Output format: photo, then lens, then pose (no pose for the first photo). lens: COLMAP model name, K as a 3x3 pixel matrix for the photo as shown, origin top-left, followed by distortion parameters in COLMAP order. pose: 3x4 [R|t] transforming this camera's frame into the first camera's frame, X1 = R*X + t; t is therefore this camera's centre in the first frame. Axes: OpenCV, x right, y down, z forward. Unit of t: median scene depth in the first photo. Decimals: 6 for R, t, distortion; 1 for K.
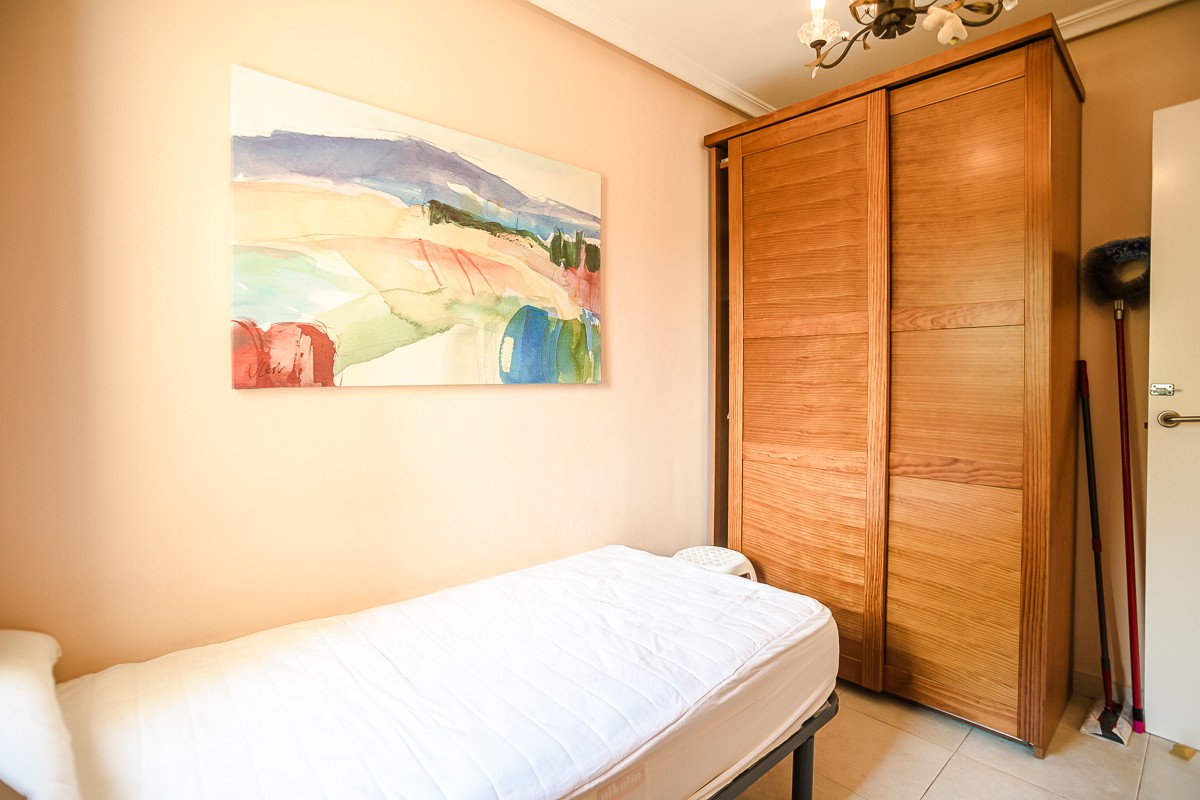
lens RADIAL K [[597.3, 0, 600.2], [0, 597.3, 386.9], [0, 0, 1]] dist [-0.044306, 0.000309]
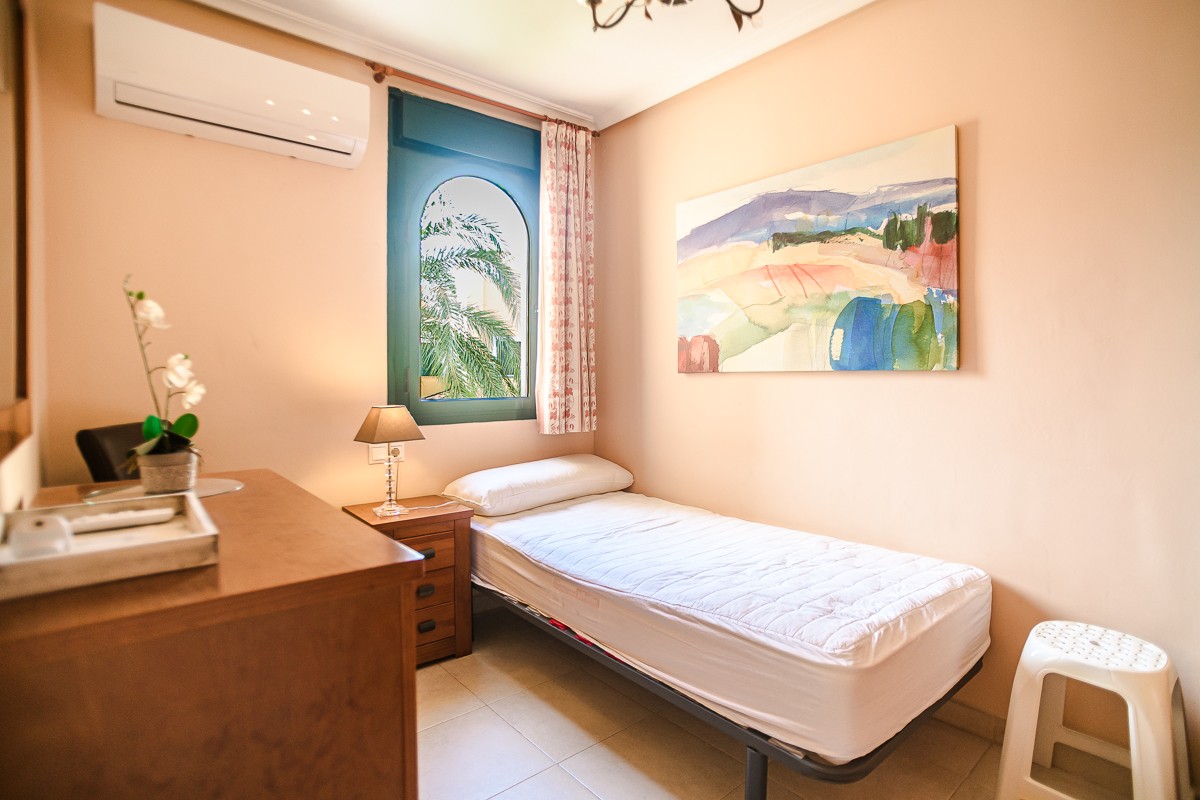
lens RADIAL K [[617.0, 0, 599.7], [0, 617.0, 375.0], [0, 0, 1]] dist [-0.023973, 0.000673]
pose [[-0.036540, 0.009267, -0.999289, 1.029399], [-0.005774, 0.999938, 0.009484, -0.005263], [0.999316, 0.006116, -0.036485, 0.601874]]
